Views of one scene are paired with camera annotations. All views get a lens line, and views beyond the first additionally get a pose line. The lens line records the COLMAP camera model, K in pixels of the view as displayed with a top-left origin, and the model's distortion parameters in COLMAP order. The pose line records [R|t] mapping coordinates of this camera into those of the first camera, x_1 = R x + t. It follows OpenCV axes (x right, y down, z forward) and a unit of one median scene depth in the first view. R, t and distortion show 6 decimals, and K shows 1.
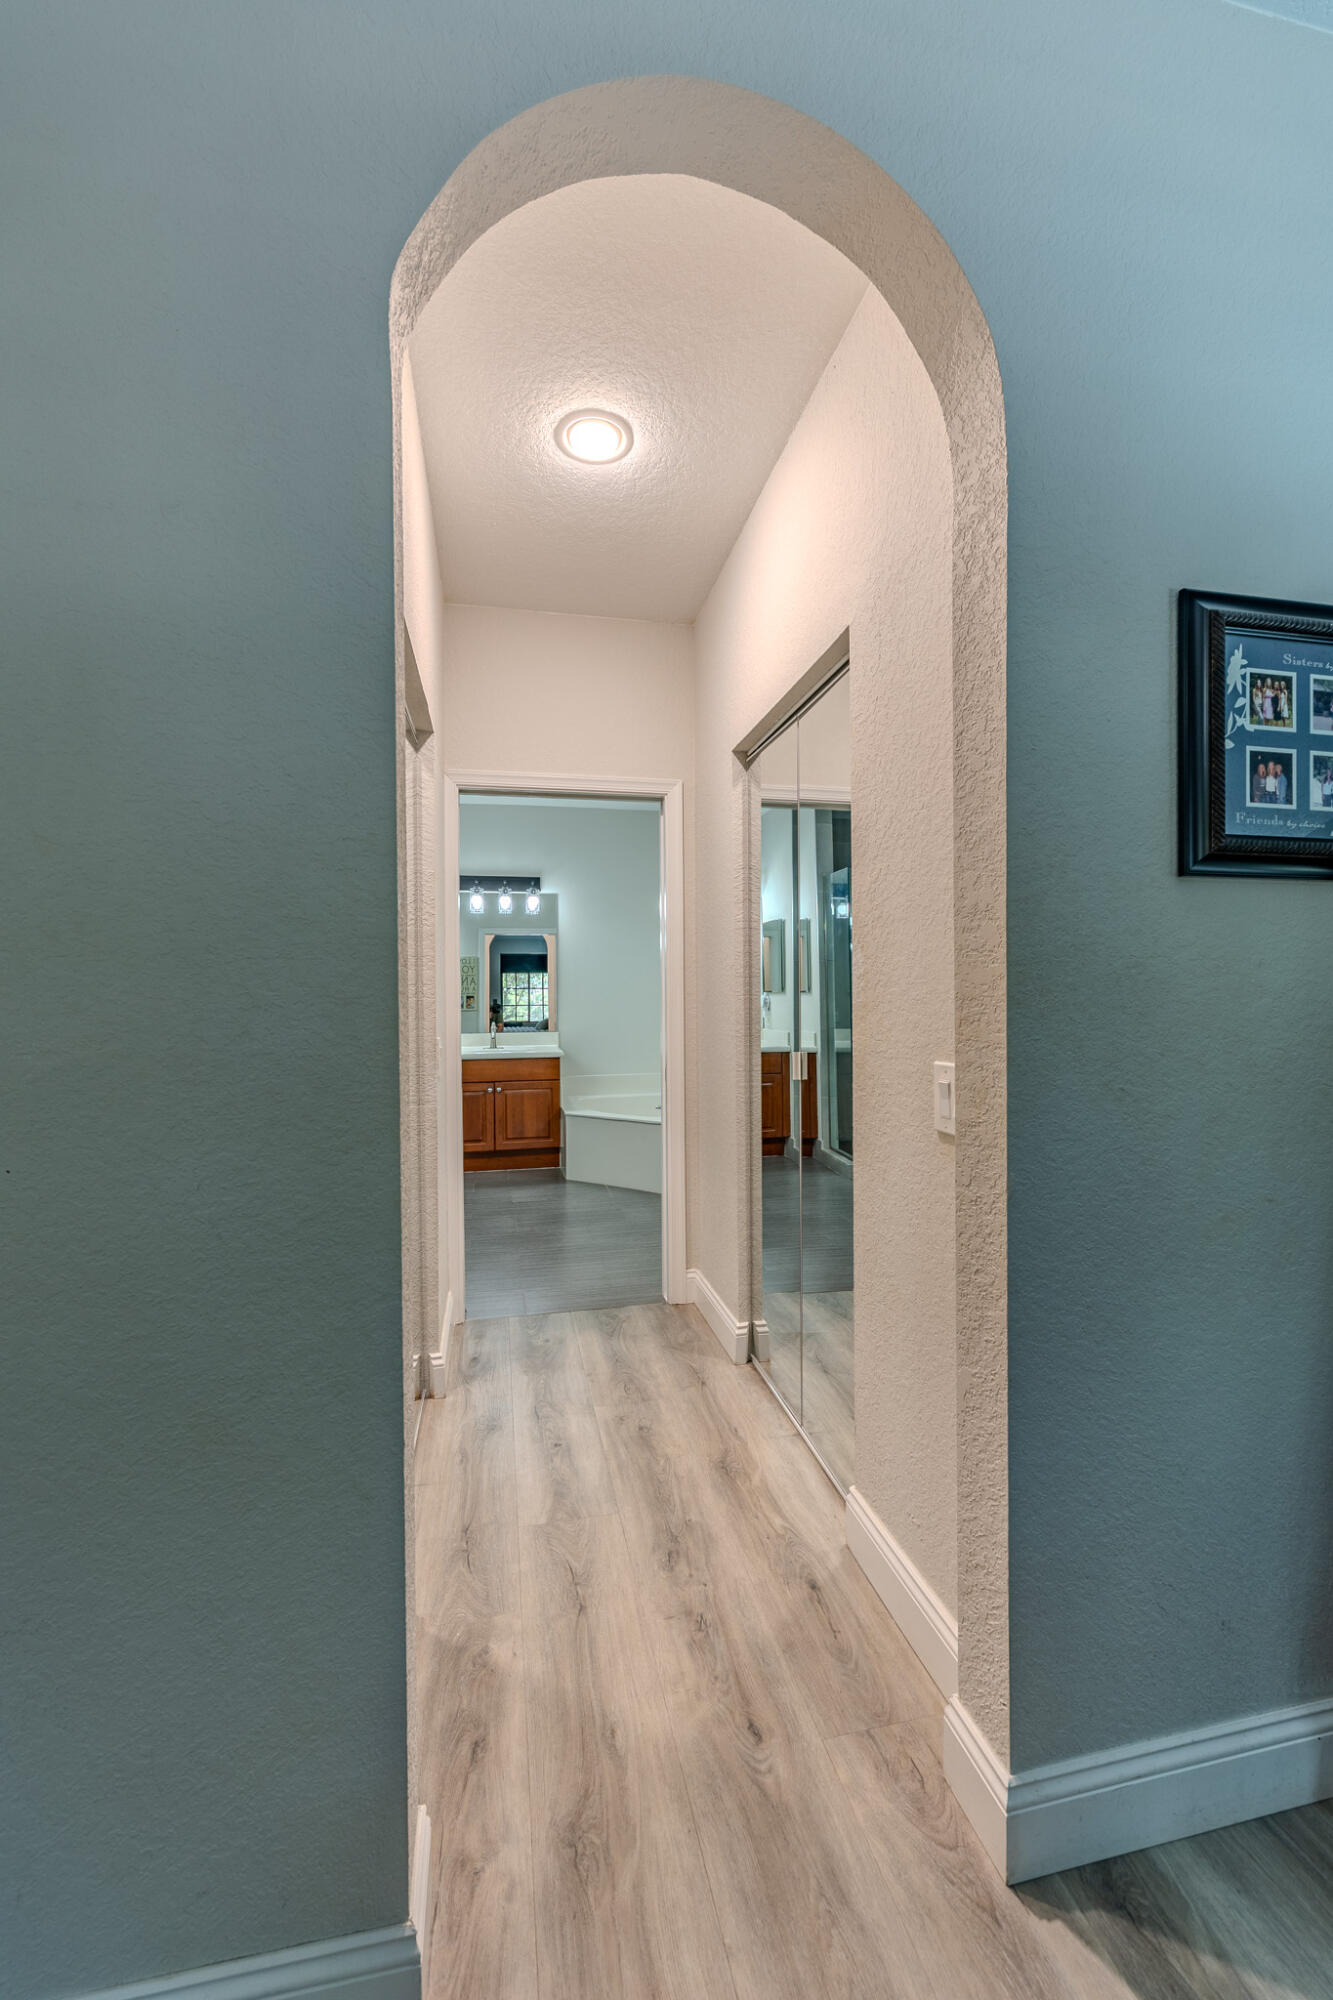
lens RADIAL K [[808.6, 0, 646.8], [0, 808.6, 1001.0], [0, 0, 1]] dist [0.001636, 0.000027]
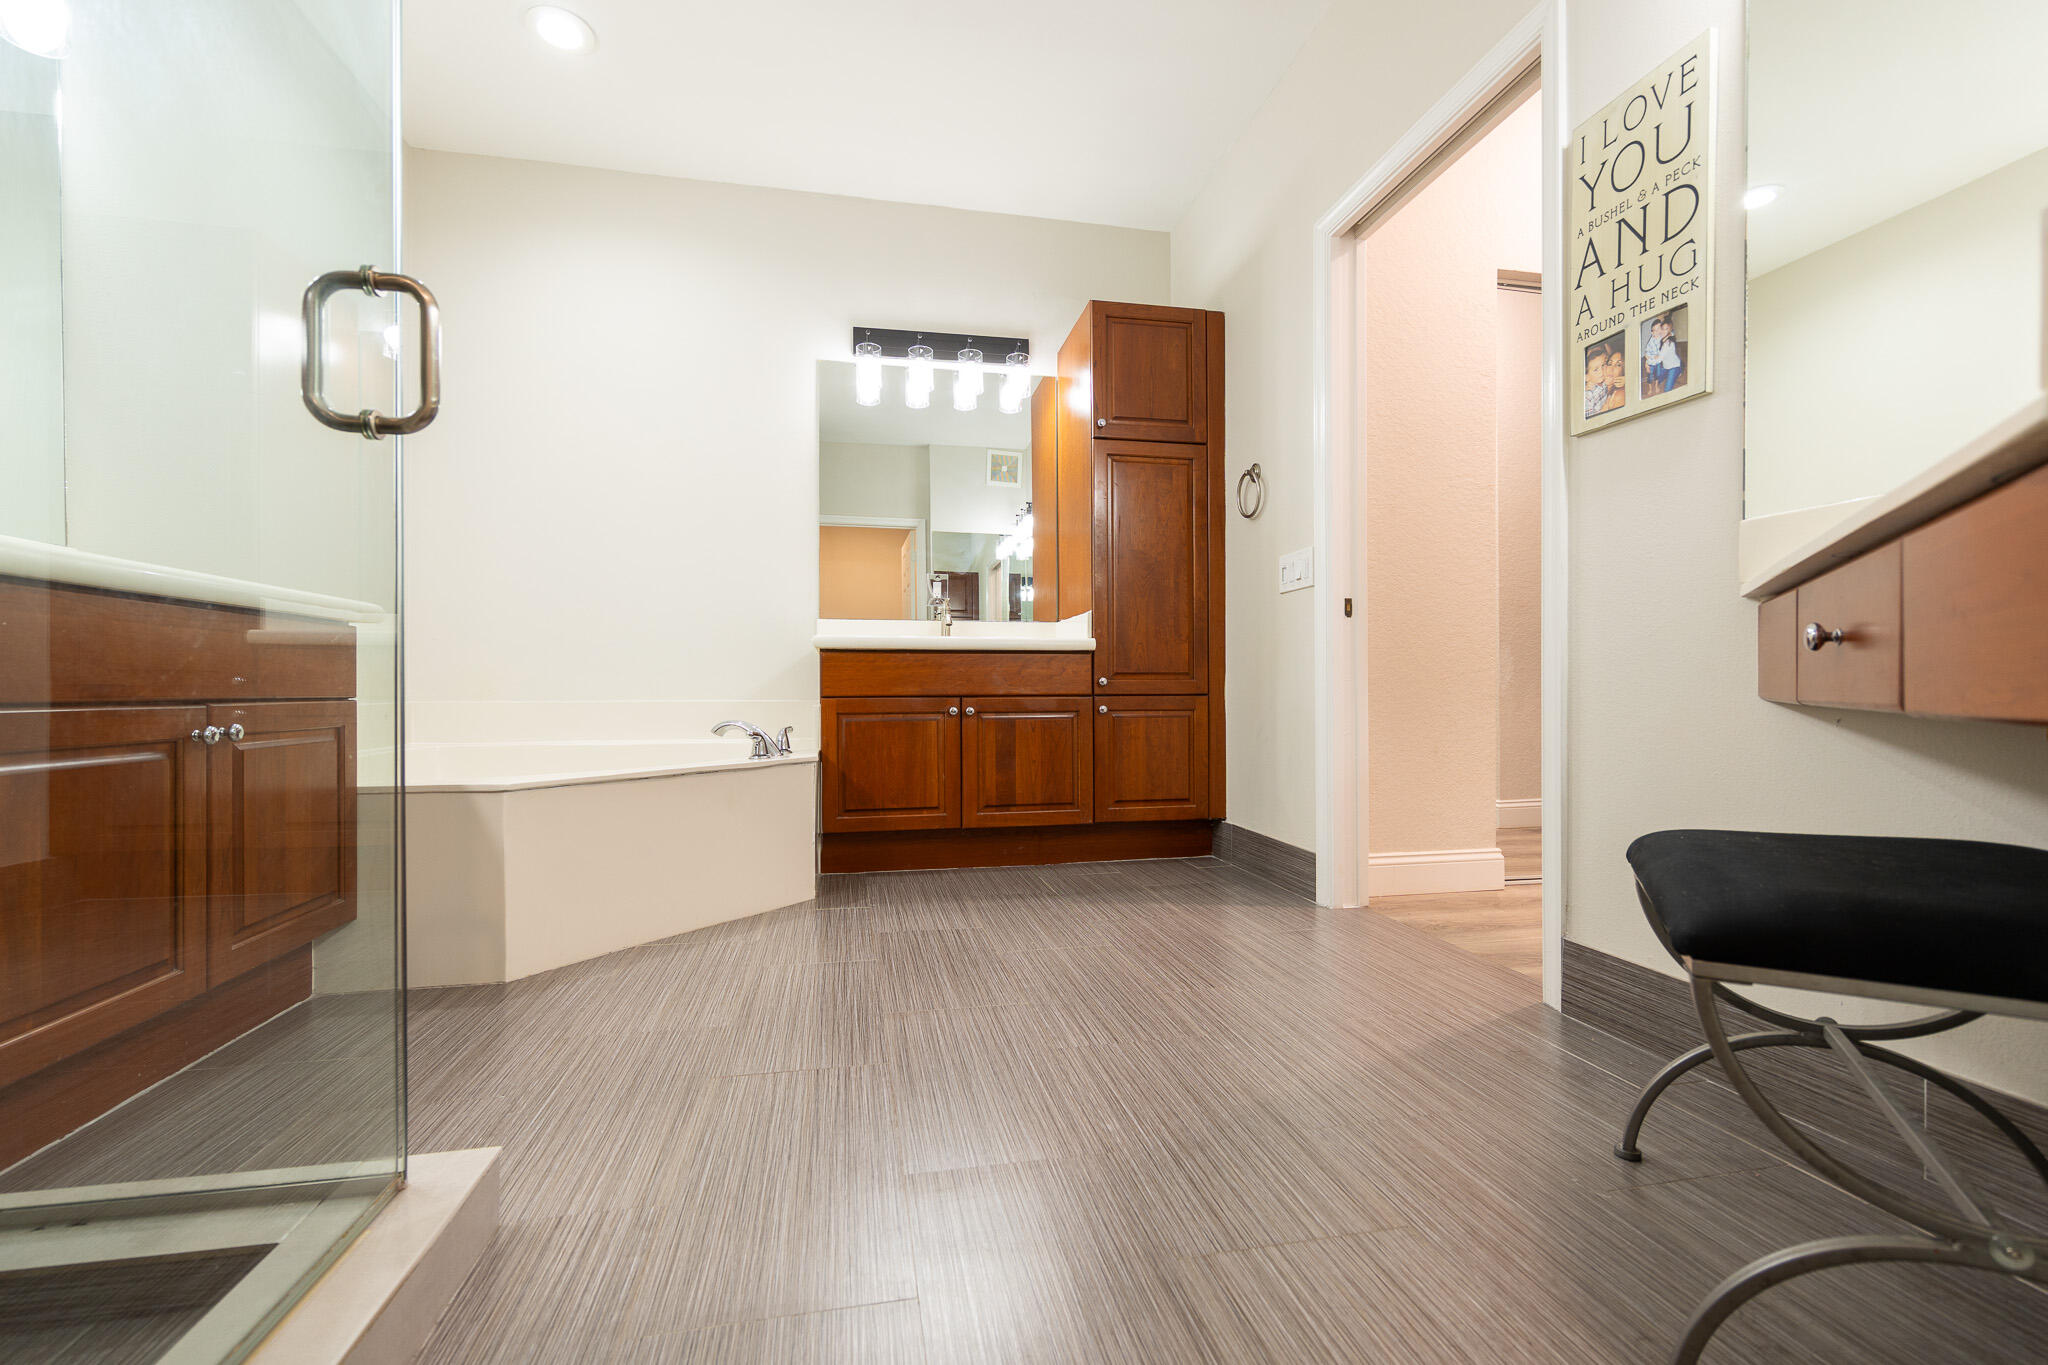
lens RADIAL K [[869.2, 0, 1022.2], [0, 869.2, 688.5], [0, 0, 1]] dist [0.001061, 0.000519]
pose [[-0.016180, 0.012471, 0.999791, -1.094828], [0.006760, 0.999901, -0.012363, 0.246726], [-0.999846, 0.006559, -0.016263, 1.863315]]
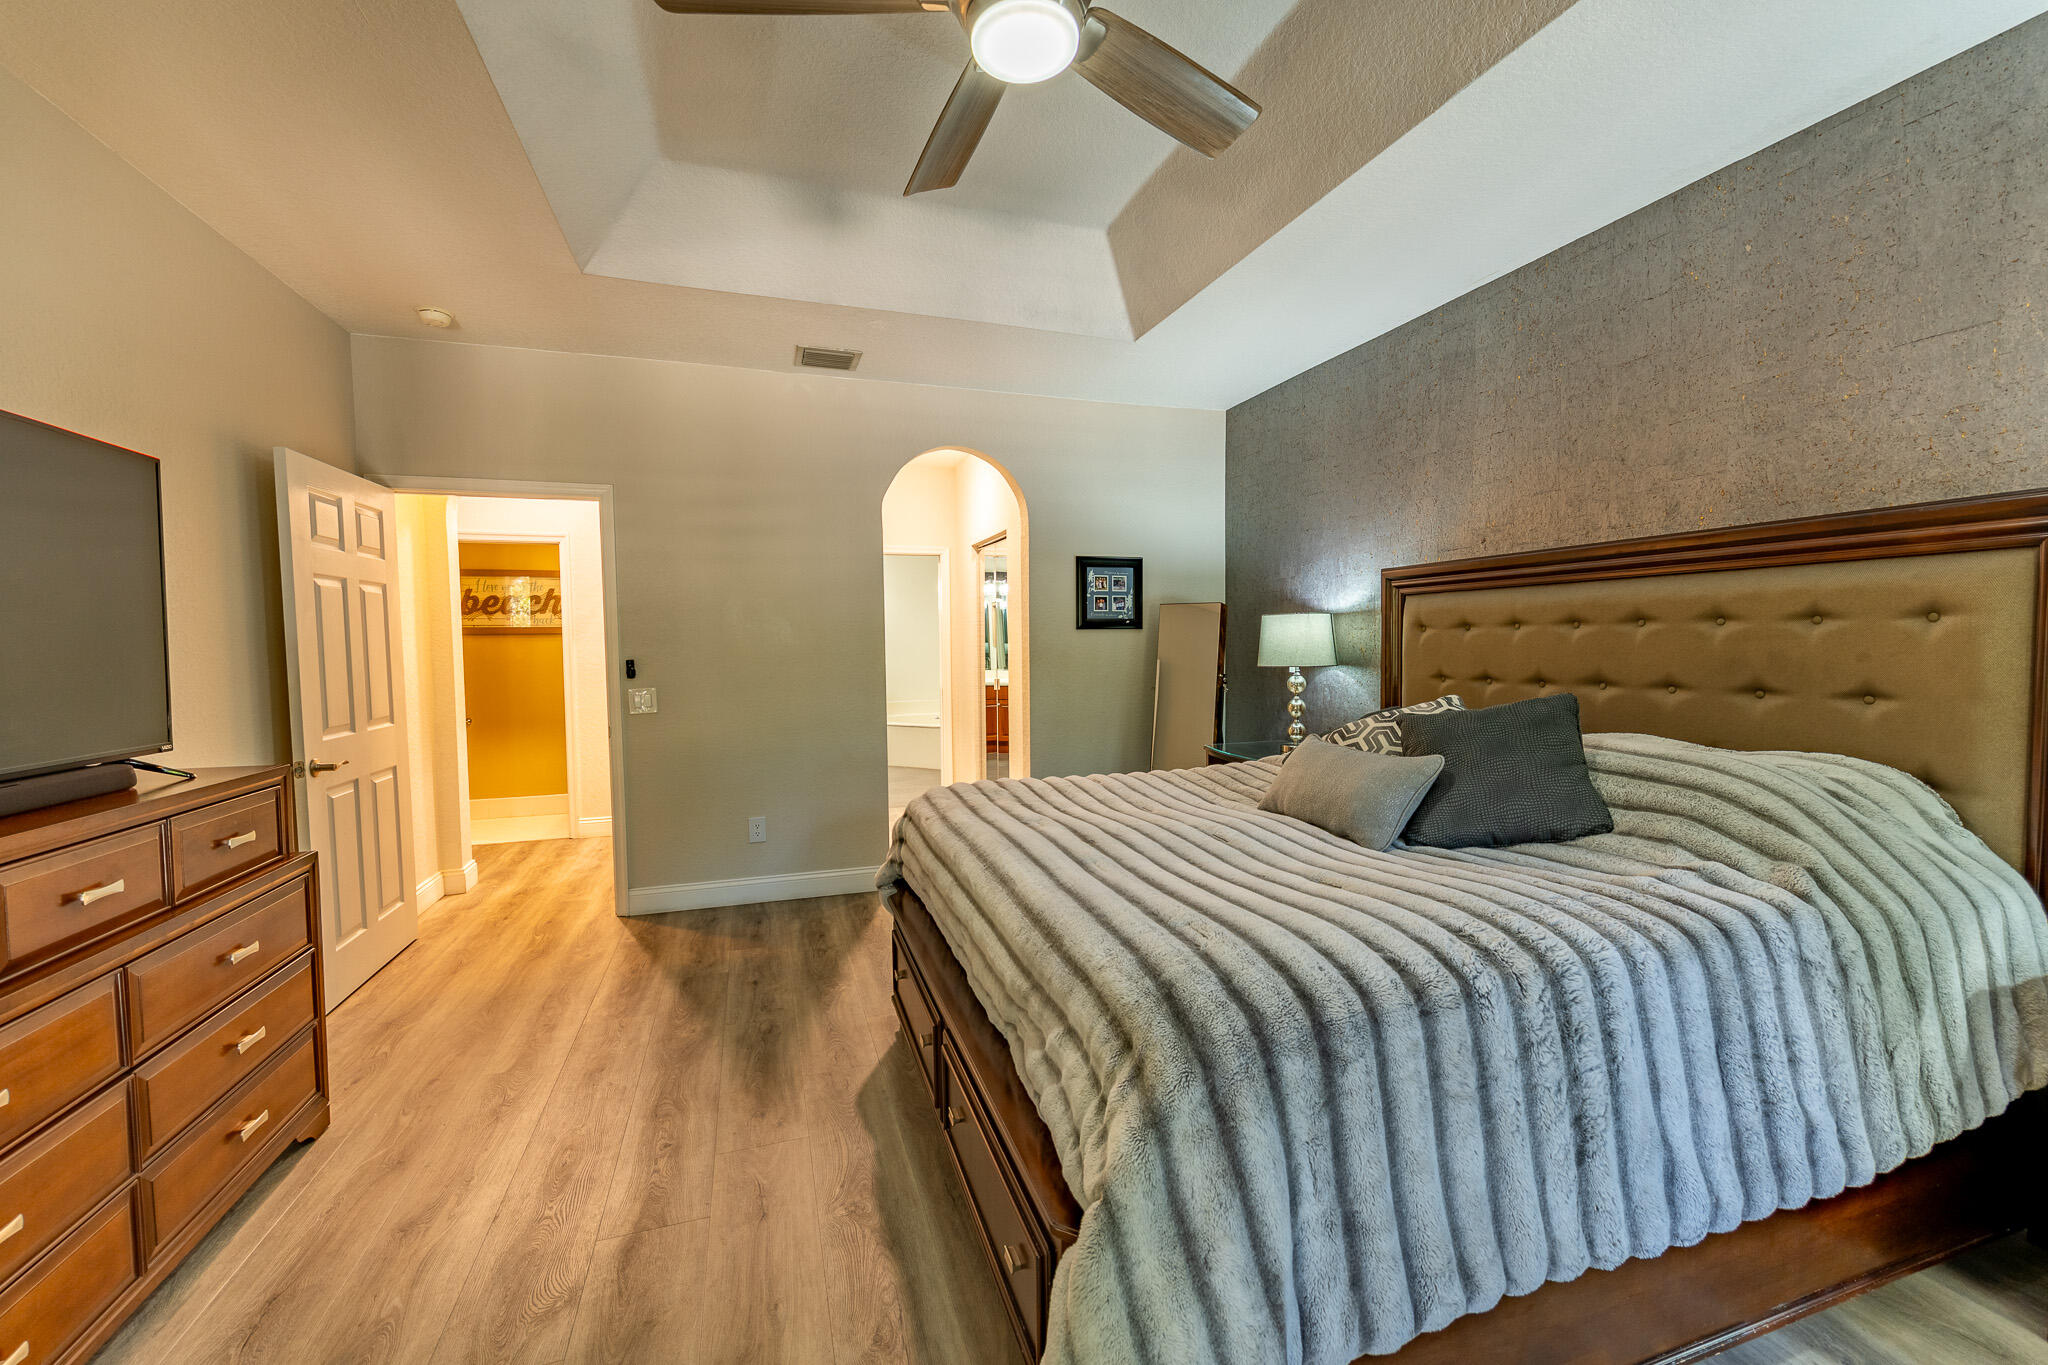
lens RADIAL K [[828.0, 0, 1034.5], [0, 828.0, 682.2], [0, 0, 1]] dist [0.001636, 0.000027]
pose [[0.990192, -0.008772, 0.139438, -0.057246], [0.002114, 0.998853, 0.047829, -0.045360], [-0.139698, -0.047065, 0.989075, -1.541599]]
